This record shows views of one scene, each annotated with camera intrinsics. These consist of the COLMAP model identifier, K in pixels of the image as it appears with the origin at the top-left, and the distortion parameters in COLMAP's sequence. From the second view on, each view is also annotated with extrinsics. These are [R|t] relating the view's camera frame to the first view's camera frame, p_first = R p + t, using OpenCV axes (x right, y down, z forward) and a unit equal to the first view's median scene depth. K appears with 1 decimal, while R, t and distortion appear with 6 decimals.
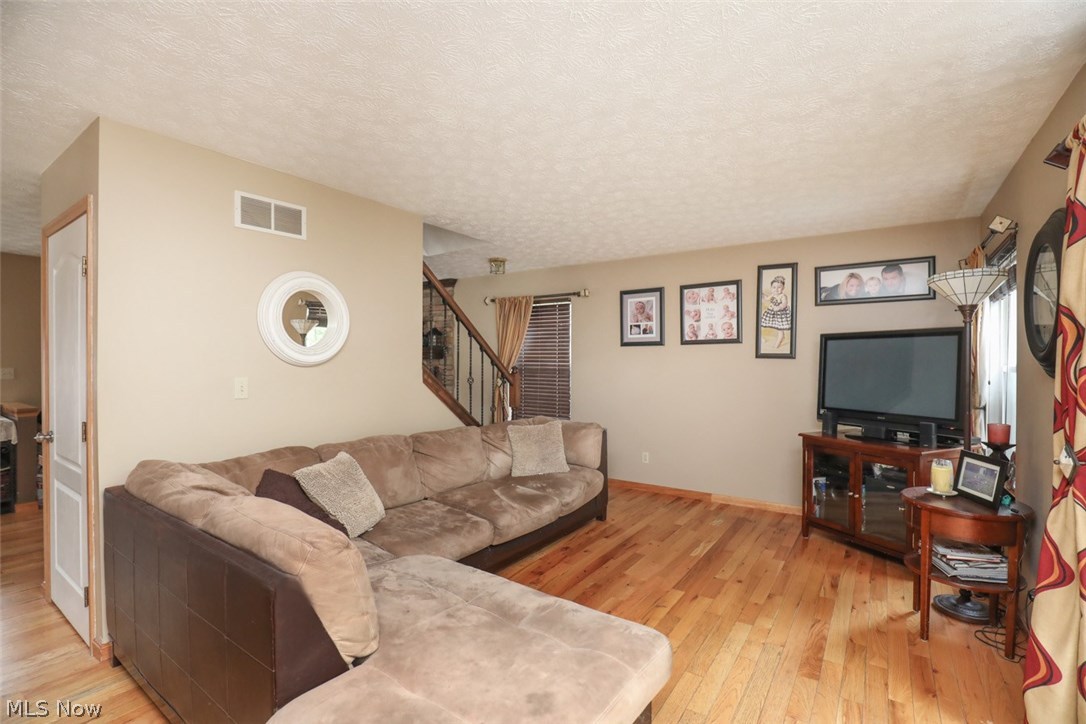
lens RADIAL K [[498.5, 0, 546.6], [0, 498.5, 365.6], [0, 0, 1]] dist [-0.002786, -0.000170]
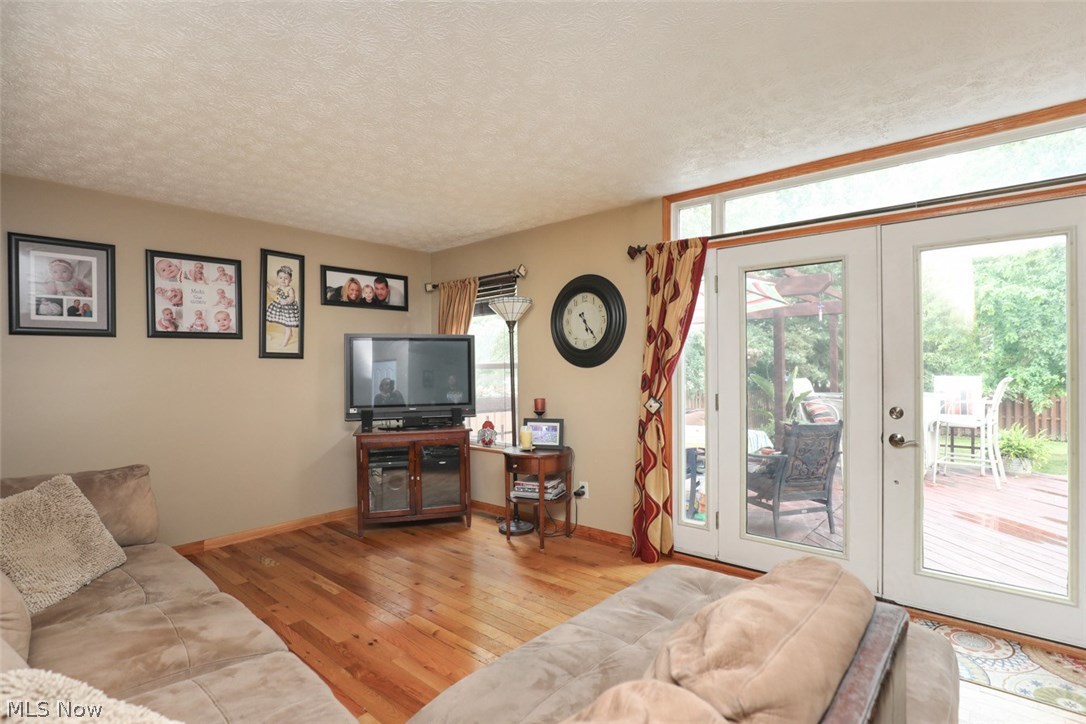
lens RADIAL K [[539.1, 0, 546.2], [0, 539.1, 362.6], [0, 0, 1]] dist [-0.005341, -0.000241]
pose [[0.111849, 0.002888, 0.993721, -0.429825], [0.017994, 0.999826, -0.004931, 0.006412], [-0.993562, 0.018432, 0.111778, 0.421886]]
